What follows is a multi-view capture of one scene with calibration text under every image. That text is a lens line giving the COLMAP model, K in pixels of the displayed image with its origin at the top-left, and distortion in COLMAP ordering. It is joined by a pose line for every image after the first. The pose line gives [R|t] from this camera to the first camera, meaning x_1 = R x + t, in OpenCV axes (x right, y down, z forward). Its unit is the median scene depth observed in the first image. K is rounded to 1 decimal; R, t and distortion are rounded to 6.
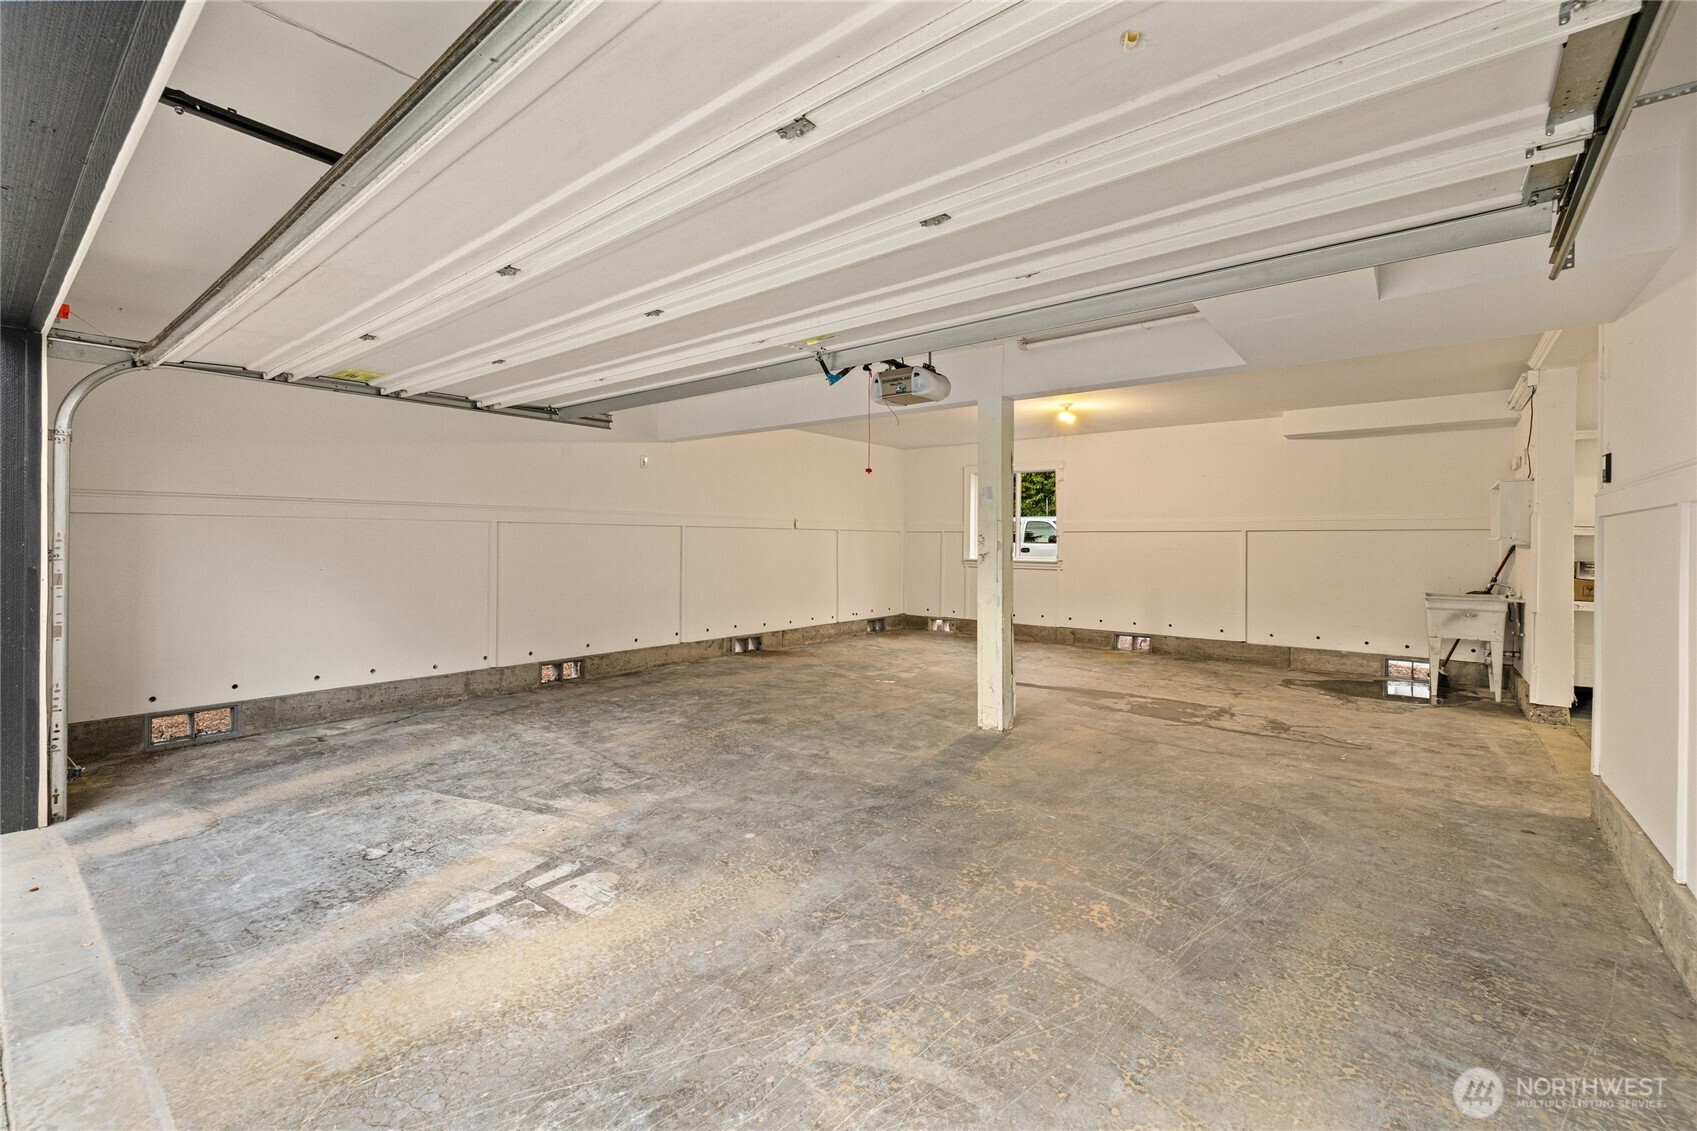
lens RADIAL K [[719.5, 0, 842.0], [0, 719.5, 546.2], [0, 0, 1]] dist [0.001994, 0.000262]
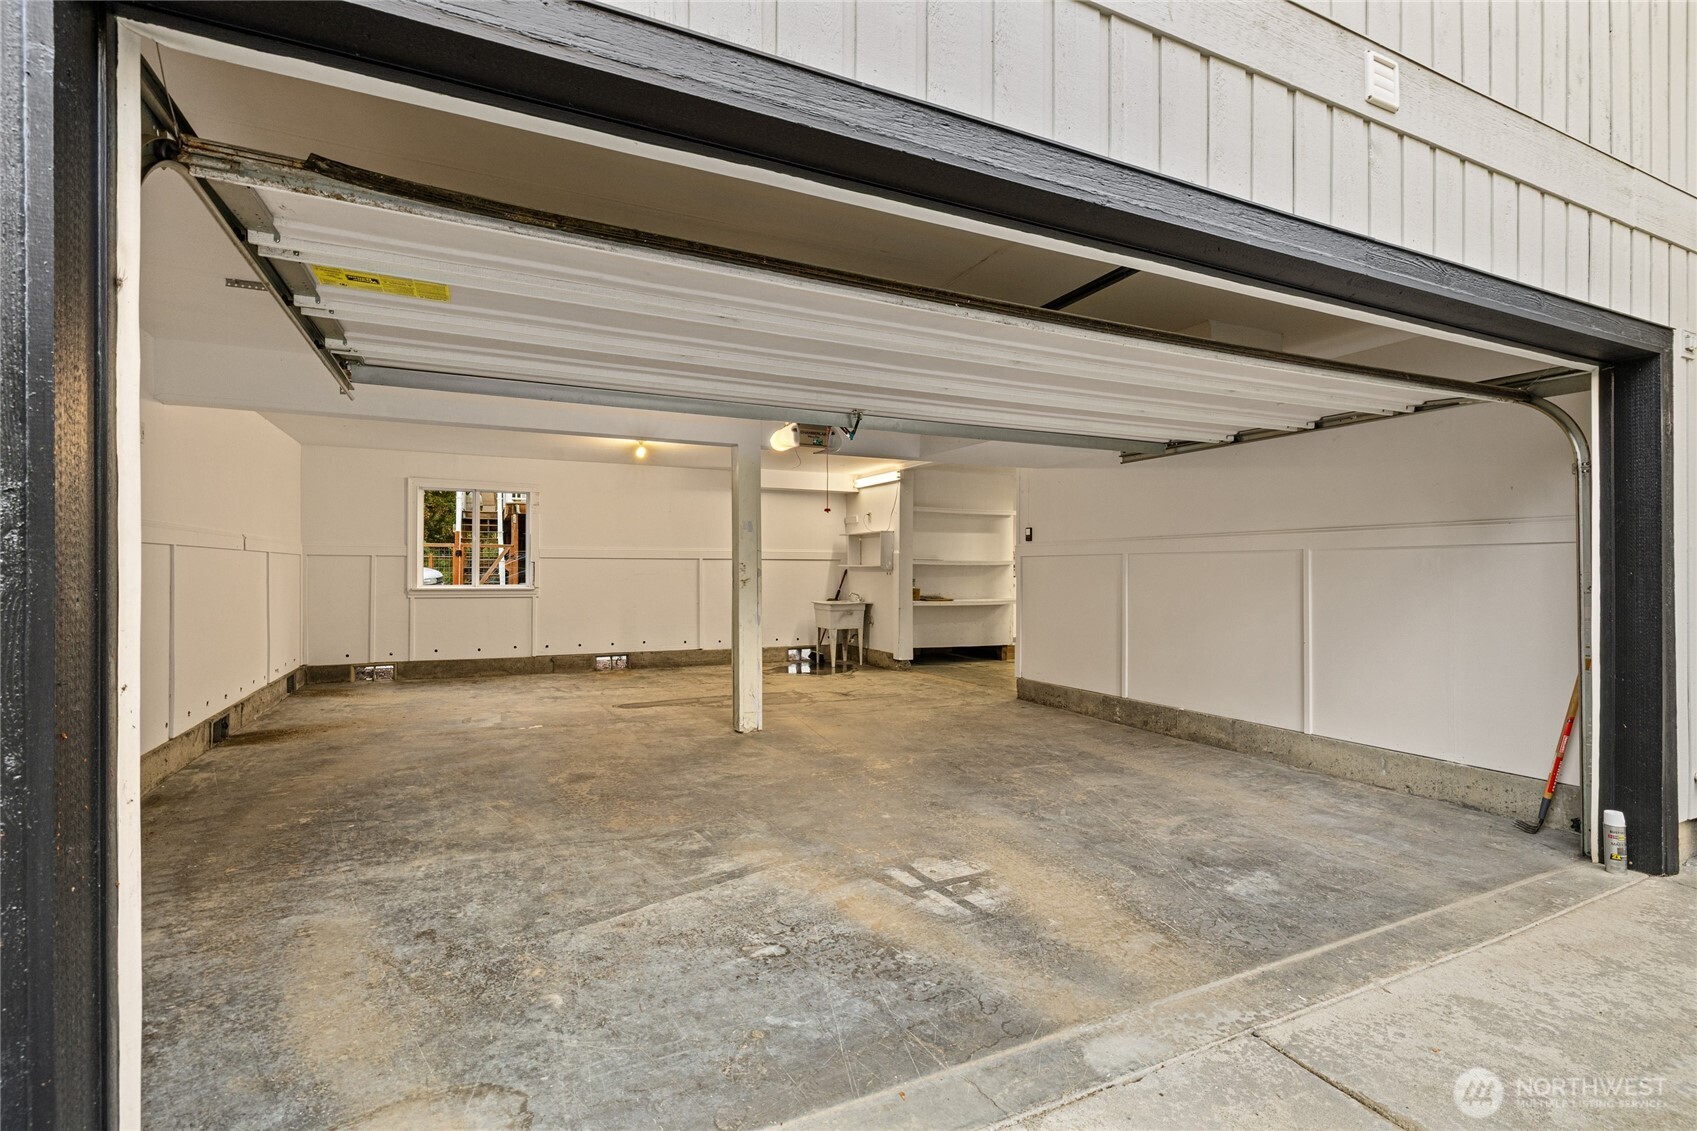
lens RADIAL K [[778.7, 0, 848.5], [0, 778.7, 565.5], [0, 0, 1]] dist [-0.001744, -0.000080]
pose [[0.424982, 0.000186, 0.905202, -1.349653], [0.005414, 0.999982, -0.002747, -0.011684], [-0.905186, 0.006069, 0.424973, 0.512175]]
